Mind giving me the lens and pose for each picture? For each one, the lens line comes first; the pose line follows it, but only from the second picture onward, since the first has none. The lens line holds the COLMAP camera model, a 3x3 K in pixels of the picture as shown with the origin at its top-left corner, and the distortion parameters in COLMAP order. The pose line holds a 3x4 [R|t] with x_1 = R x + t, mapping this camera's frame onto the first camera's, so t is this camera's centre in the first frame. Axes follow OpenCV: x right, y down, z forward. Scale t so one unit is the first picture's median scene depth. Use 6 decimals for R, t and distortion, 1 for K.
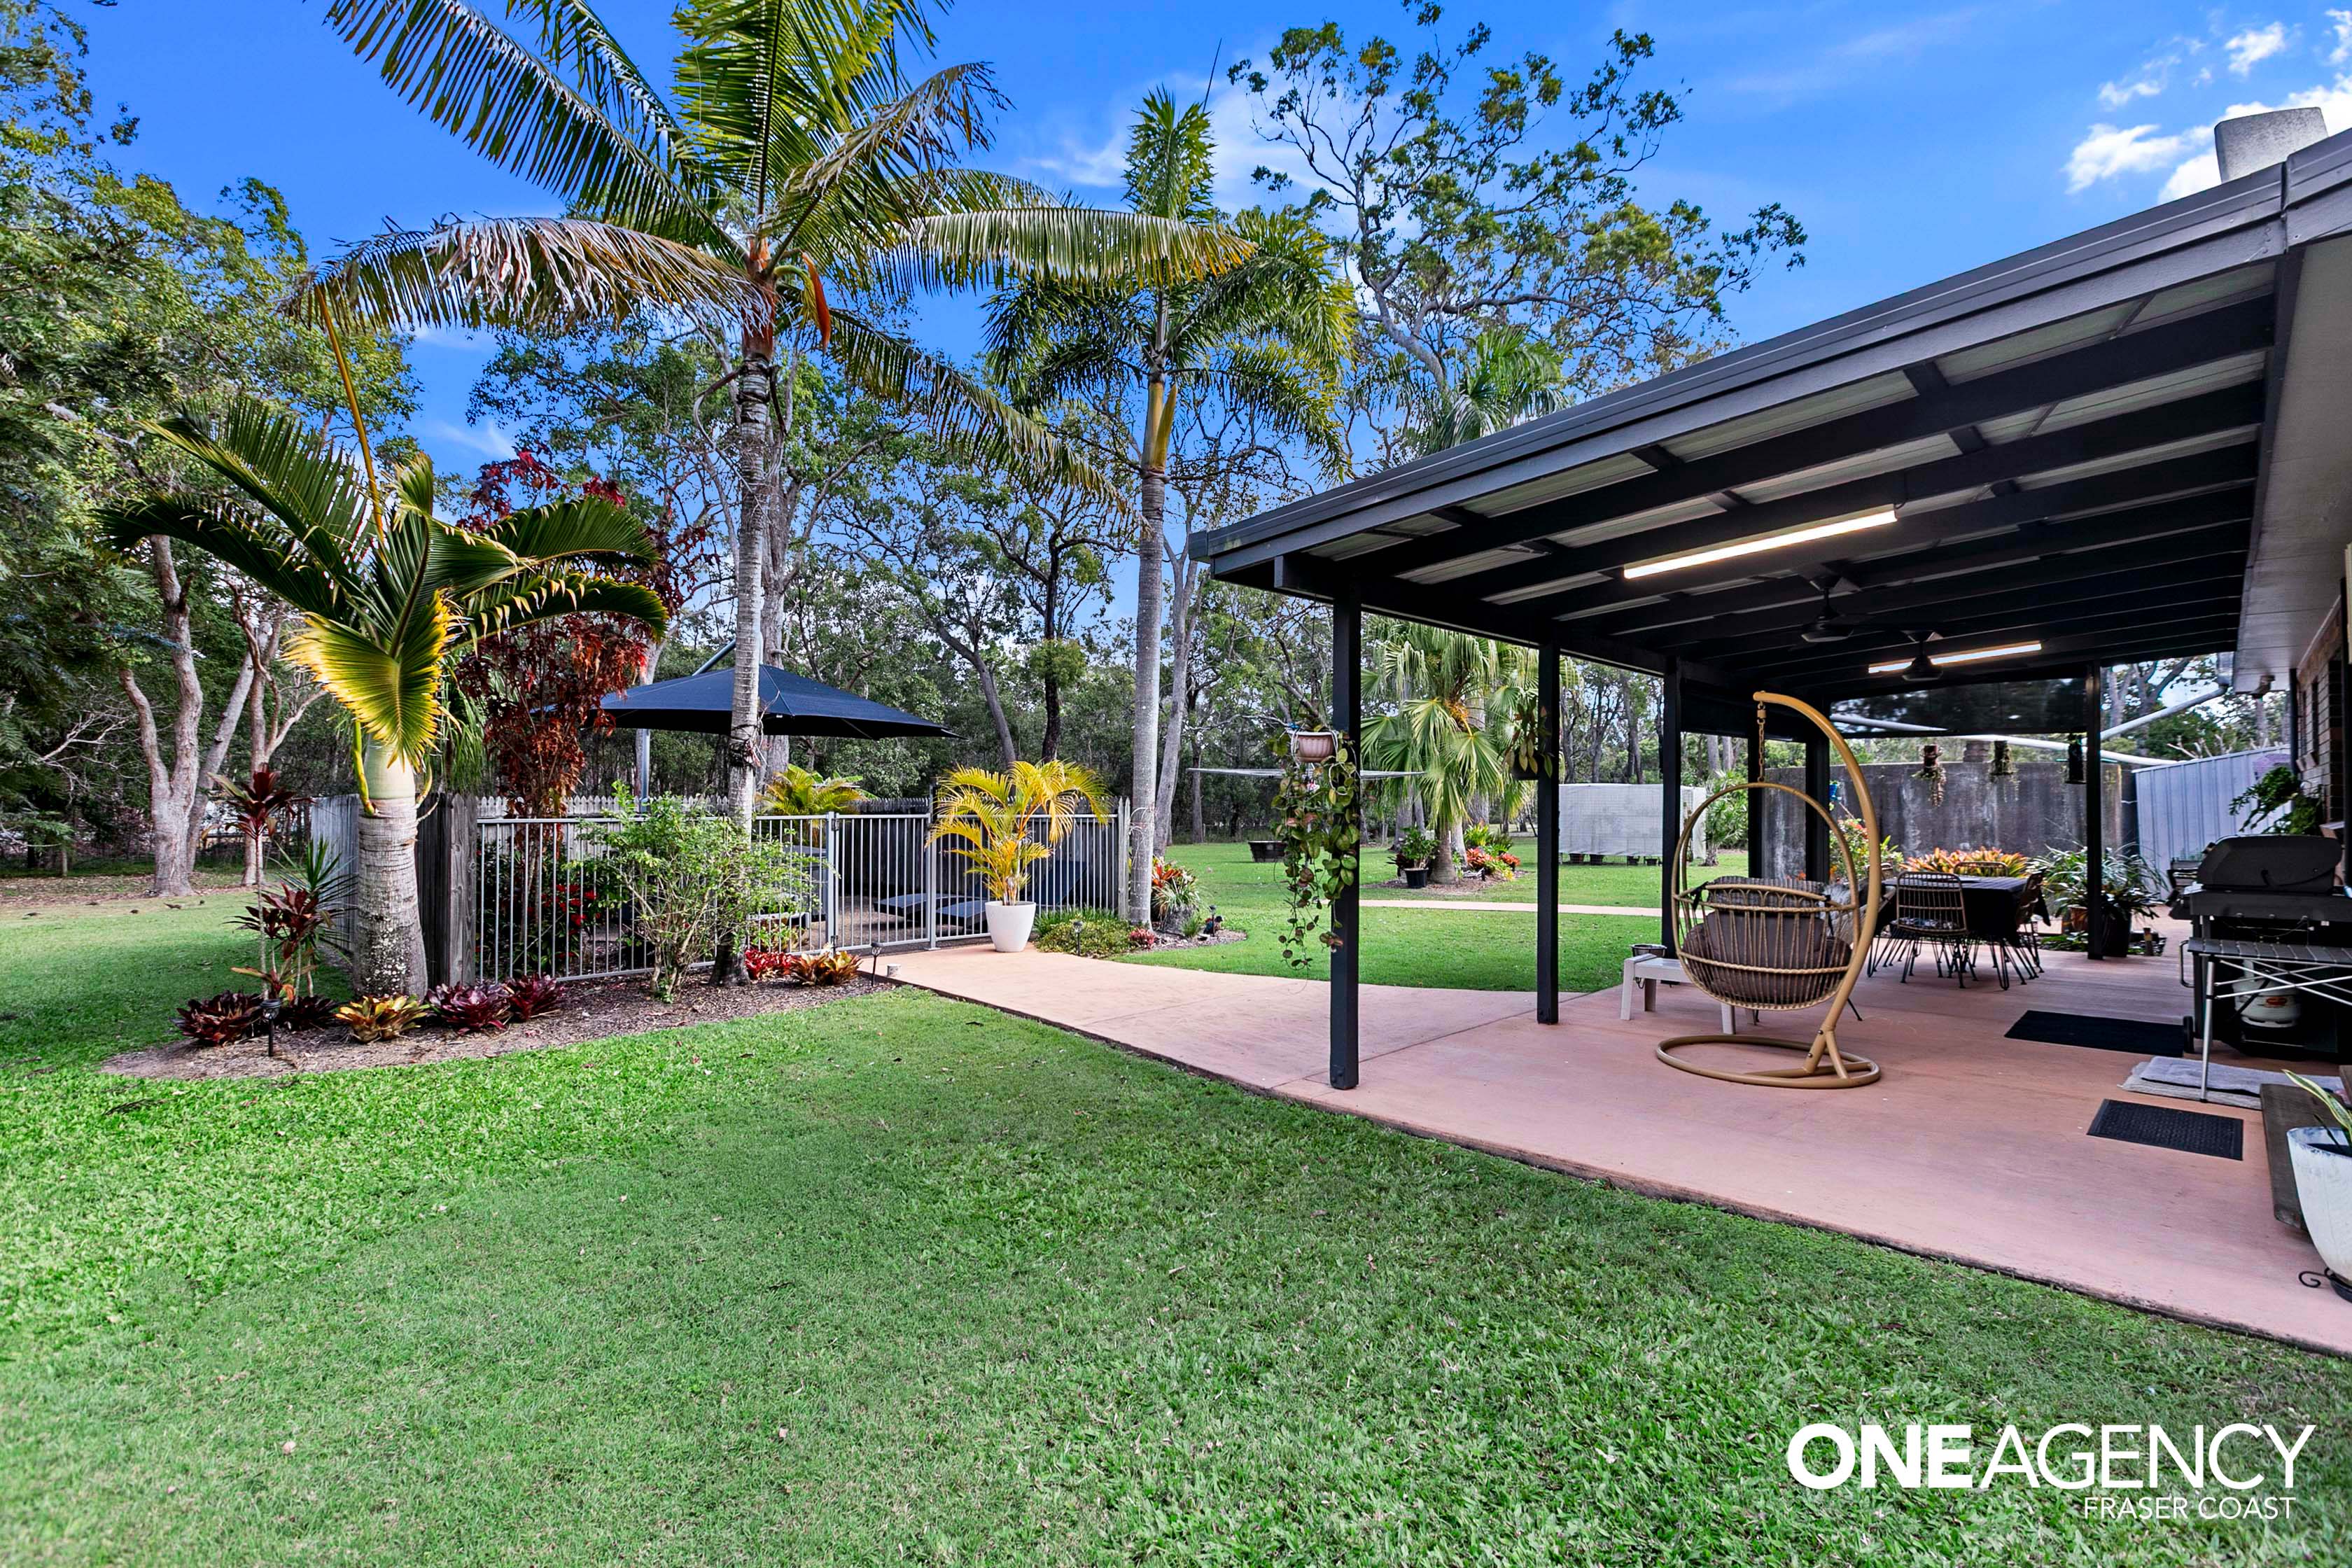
lens RADIAL K [[1073.3, 0, 1170.5], [0, 1073.3, 790.2], [0, 0, 1]] dist [0.014071, -0.000275]
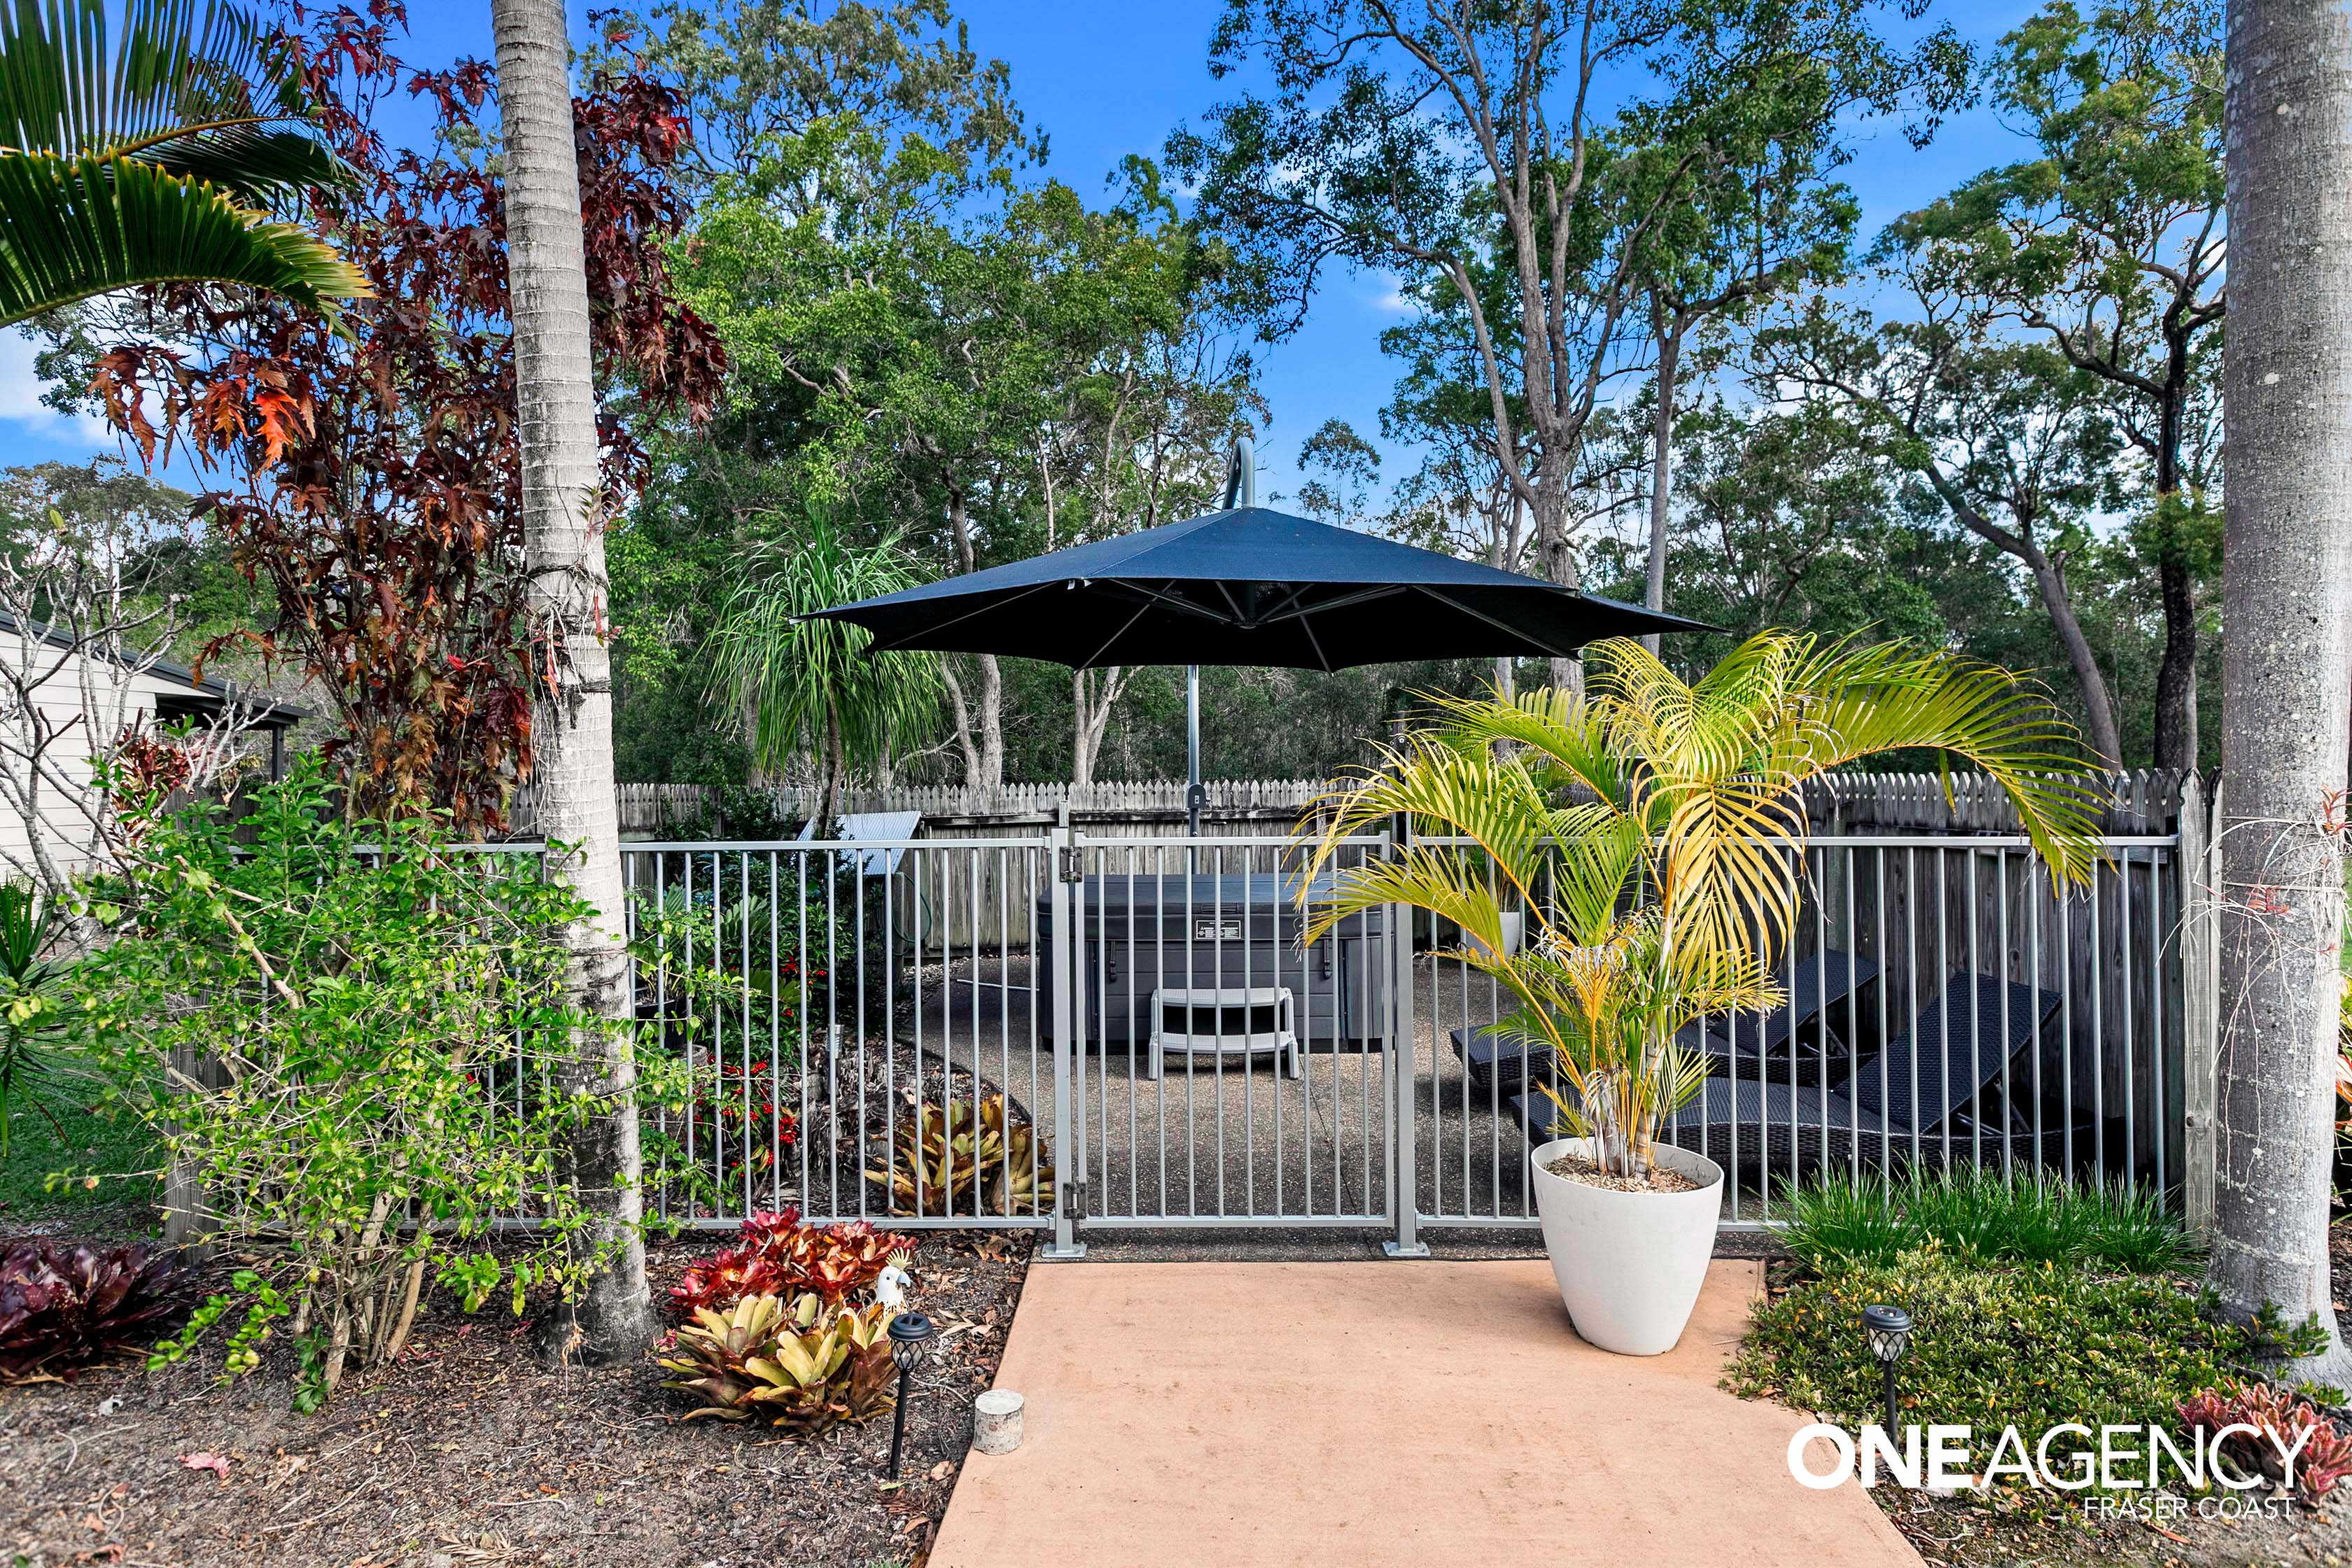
lens RADIAL K [[1262.9, 0, 1170.1], [0, 1262.9, 783.9], [0, 0, 1]] dist [-0.003555, -0.000518]
pose [[0.692981, -0.007125, -0.720921, 0.001082], [0.016960, 0.999836, 0.006421, 0.000638], [0.720757, -0.016676, 0.692988, 0.147196]]
